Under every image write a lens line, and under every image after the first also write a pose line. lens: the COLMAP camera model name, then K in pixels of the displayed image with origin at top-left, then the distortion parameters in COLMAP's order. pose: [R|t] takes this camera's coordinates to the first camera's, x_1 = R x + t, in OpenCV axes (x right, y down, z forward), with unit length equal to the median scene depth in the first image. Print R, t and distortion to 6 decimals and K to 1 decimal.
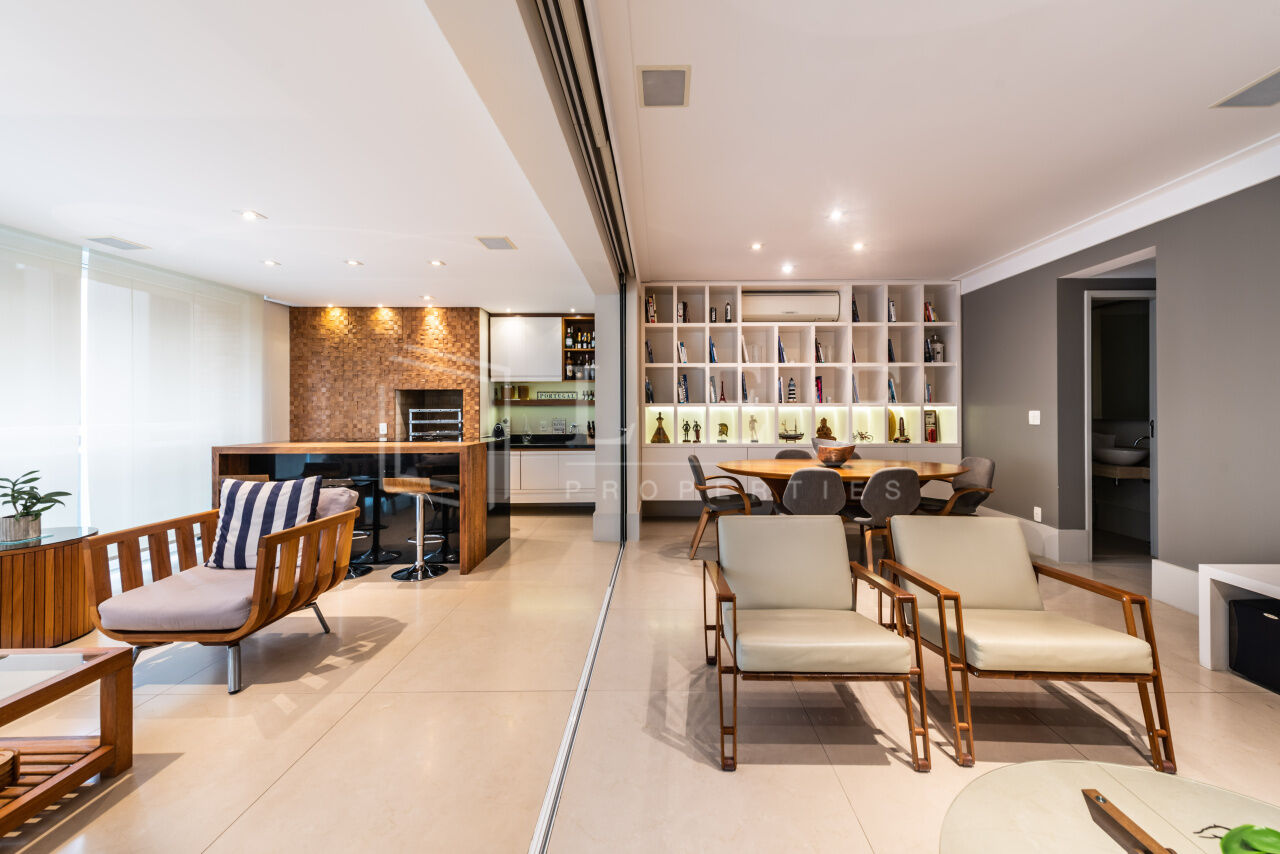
lens RADIAL K [[511.6, 0, 656.9], [0, 511.6, 409.1], [0, 0, 1]] dist [0.002708, -0.000742]
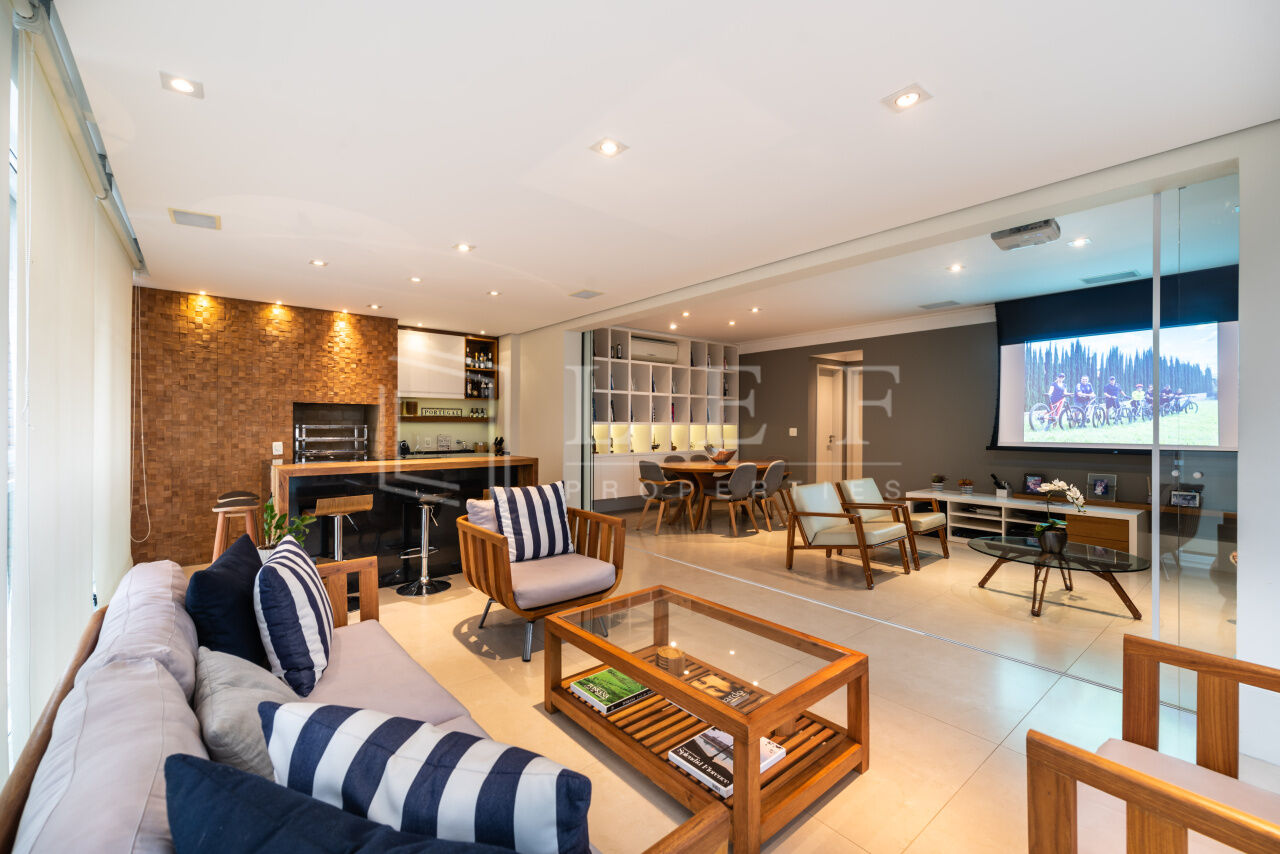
lens RADIAL K [[536.6, 0, 635.1], [0, 536.6, 429.8], [0, 0, 1]] dist [-0.011081, 0.000080]
pose [[0.768753, -0.000716, 0.639546, -0.648648], [-0.004211, 0.999972, 0.006182, -0.000521], [-0.639532, -0.007446, 0.768728, -0.051961]]
